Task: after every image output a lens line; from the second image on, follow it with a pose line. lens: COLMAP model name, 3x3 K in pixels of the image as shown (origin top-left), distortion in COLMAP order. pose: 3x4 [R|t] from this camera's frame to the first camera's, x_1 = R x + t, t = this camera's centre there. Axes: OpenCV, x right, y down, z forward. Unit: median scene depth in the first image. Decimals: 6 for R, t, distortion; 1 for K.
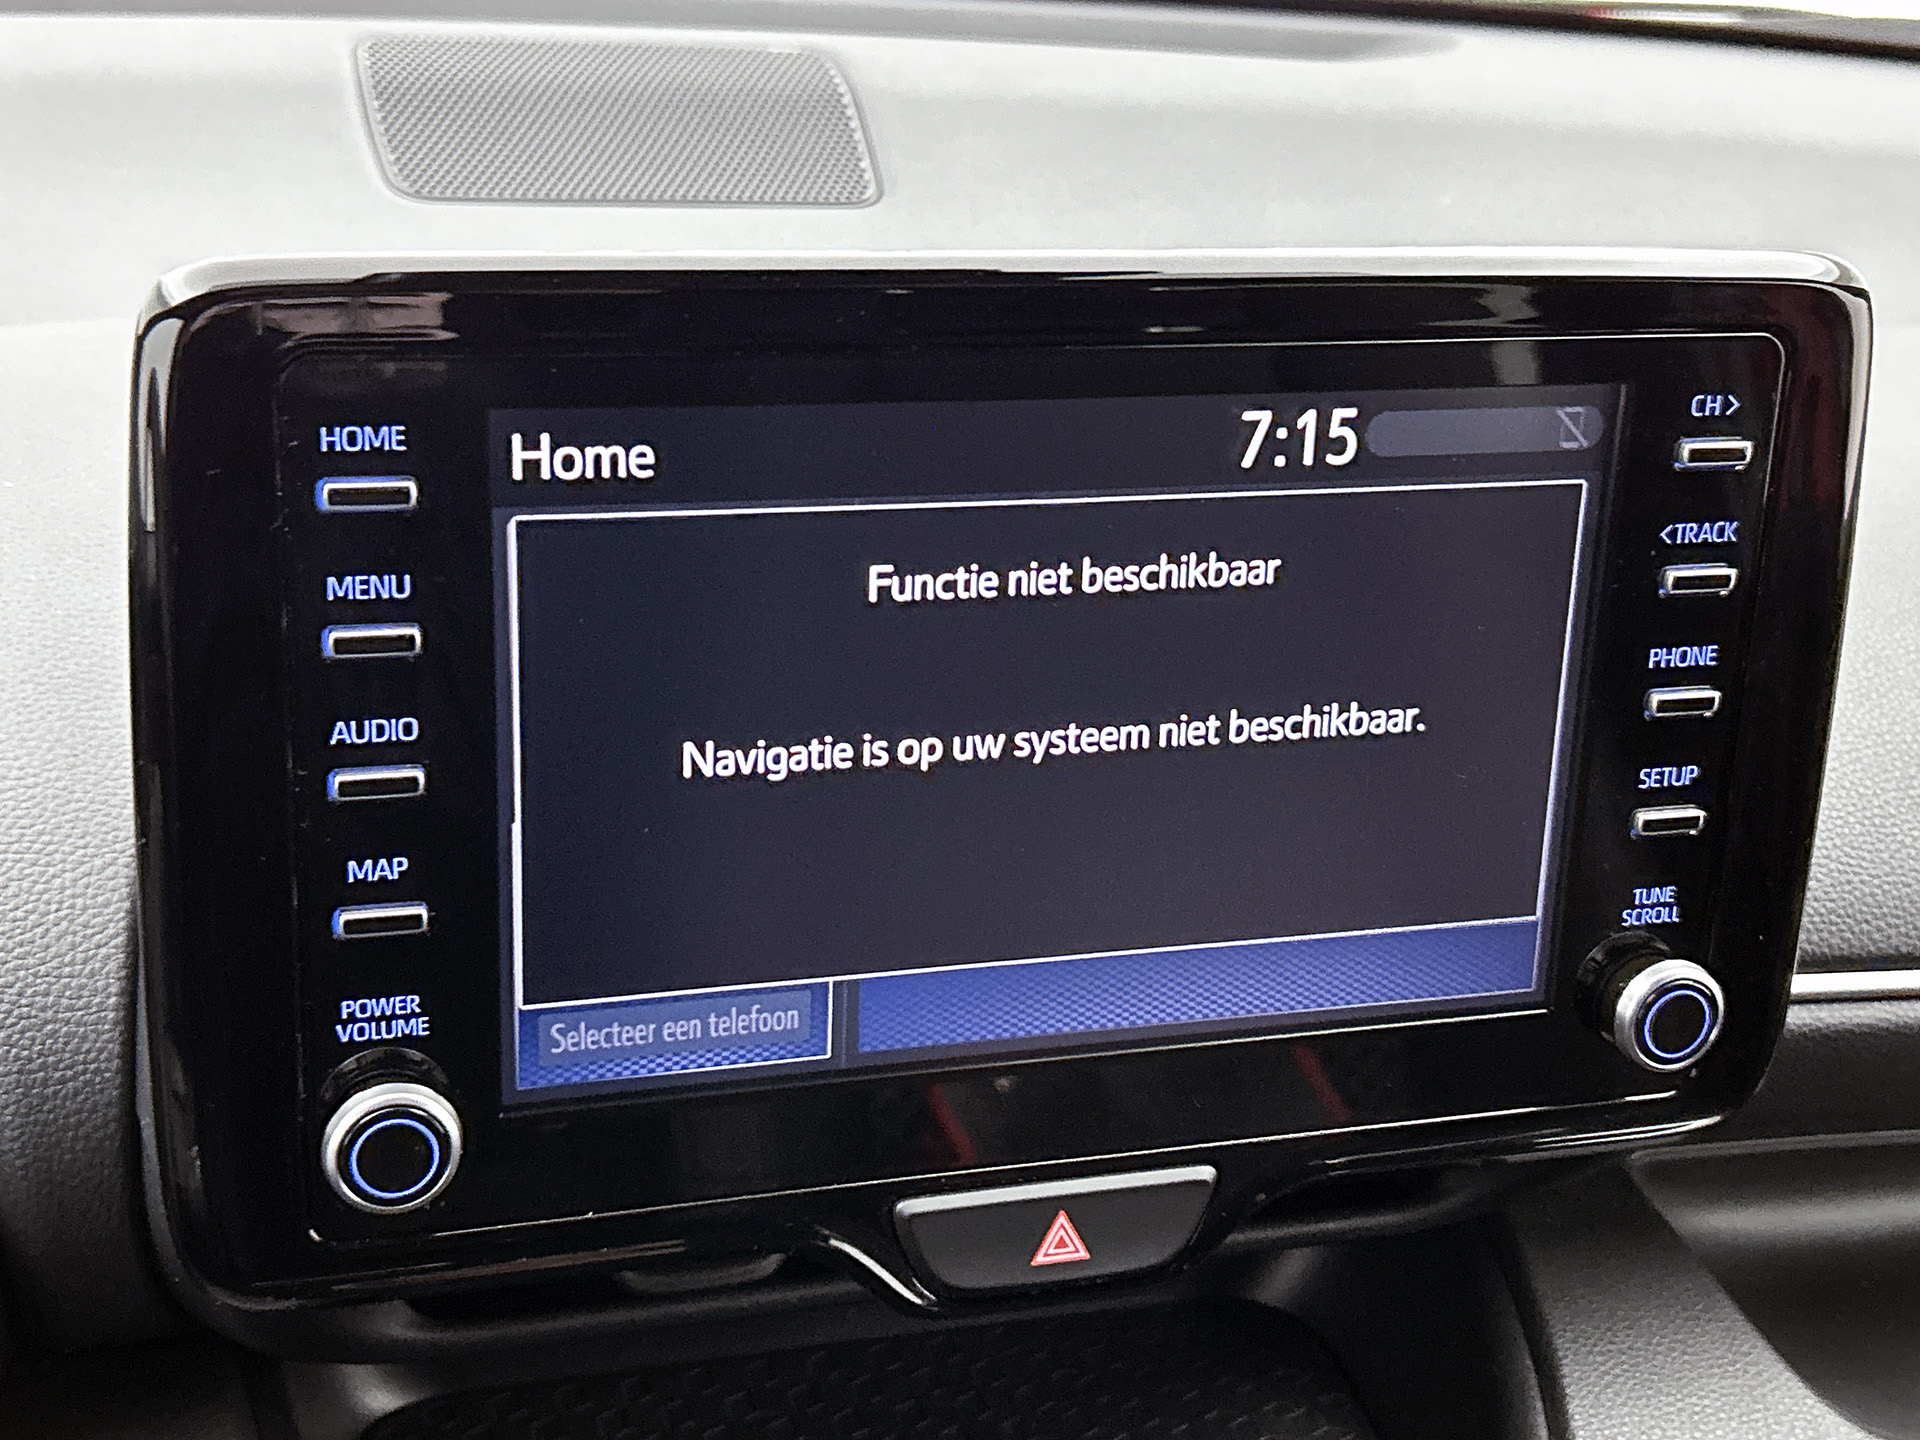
lens RADIAL K [[2507.0, 0, 956.5], [0, 2507.0, 703.7], [0, 0, 1]] dist [0.089726, 0.000000]
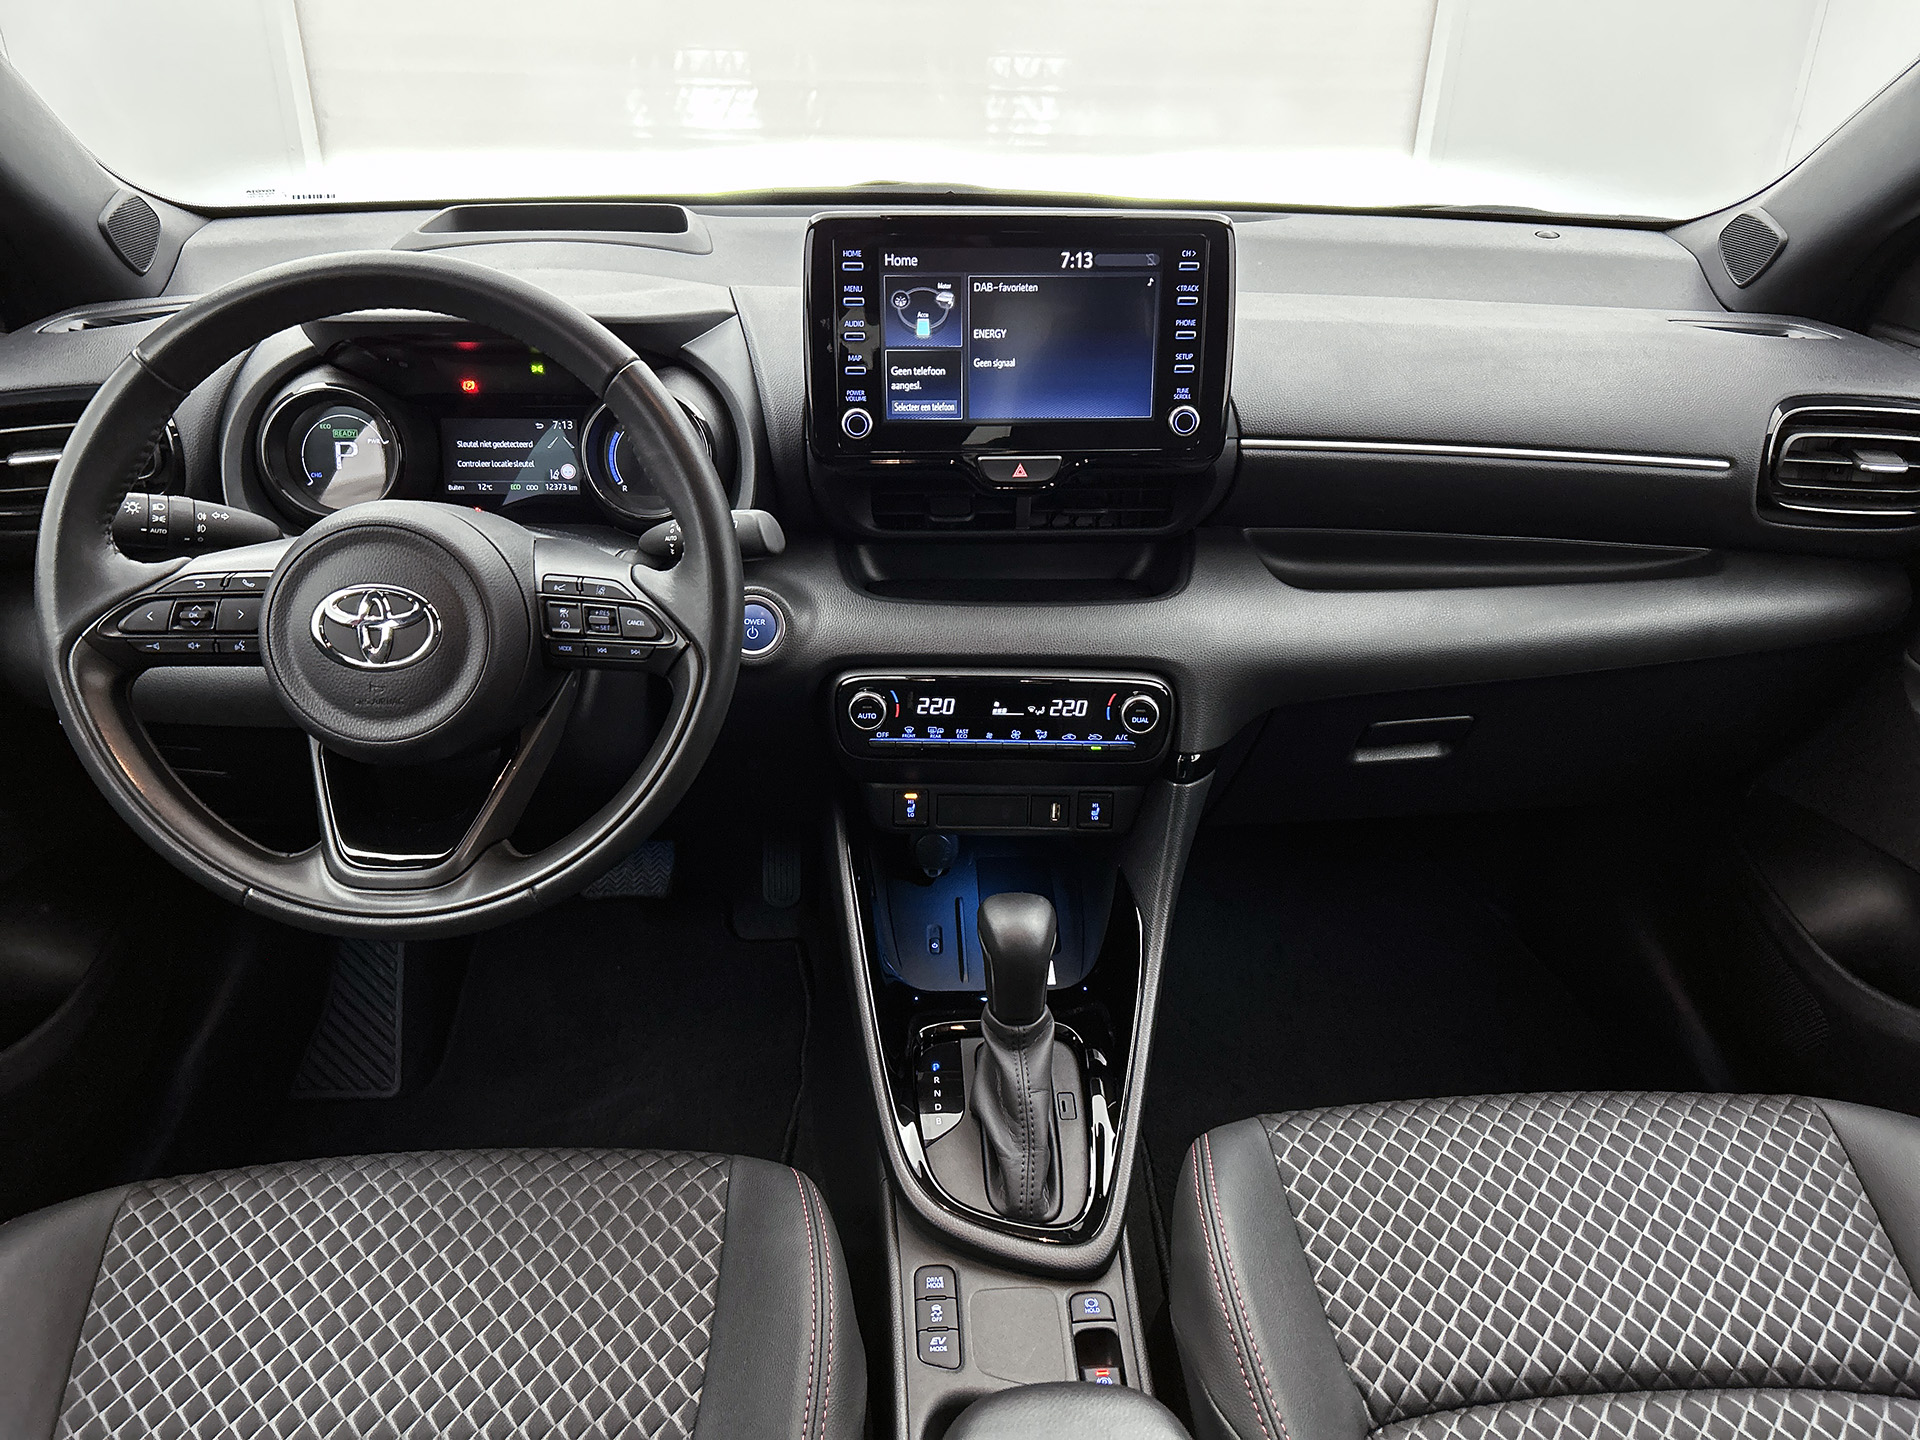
lens RADIAL K [[1466.7, 0, 972.7], [0, 1466.7, 756.7], [0, 0, 1]] dist [0.048912, -0.067654]
pose [[0.971172, 0.040030, -0.234996, 0.590302], [-0.035434, 0.999090, 0.023750, 0.676003], [0.235733, -0.014738, 0.971706, -1.435951]]
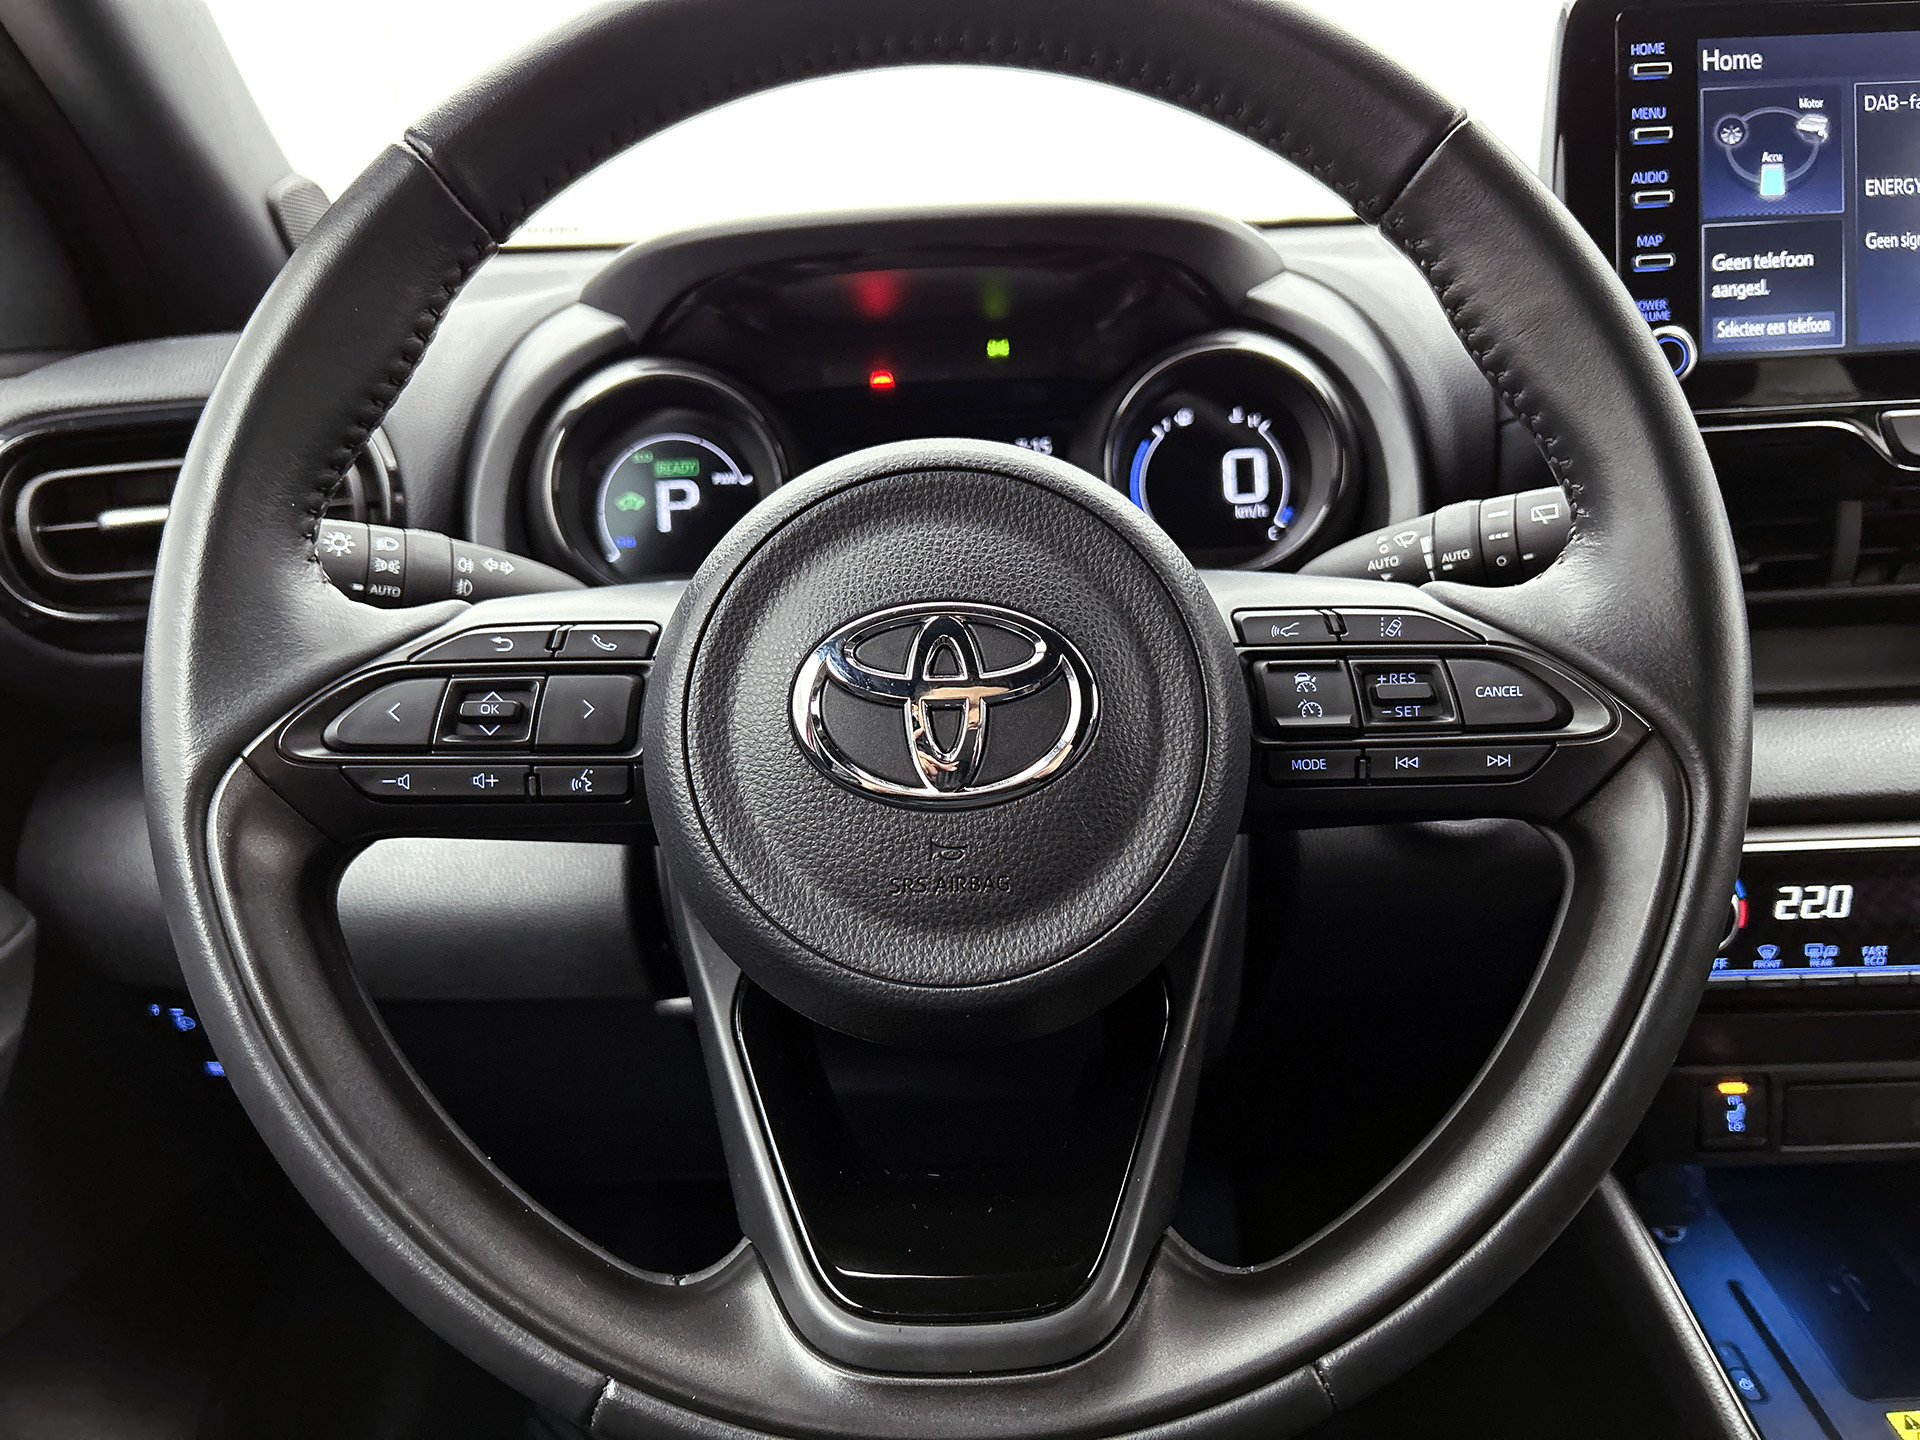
lens RADIAL K [[1466.7, 0, 932.7], [0, 1466.7, 701.2], [0, 0, 1]] dist [0.048912, -0.067654]
pose [[0.953868, -0.061620, -0.293836, -0.473391], [0.001570, 0.979721, -0.200359, 0.740266], [0.300223, 0.190654, 0.934621, -0.402749]]
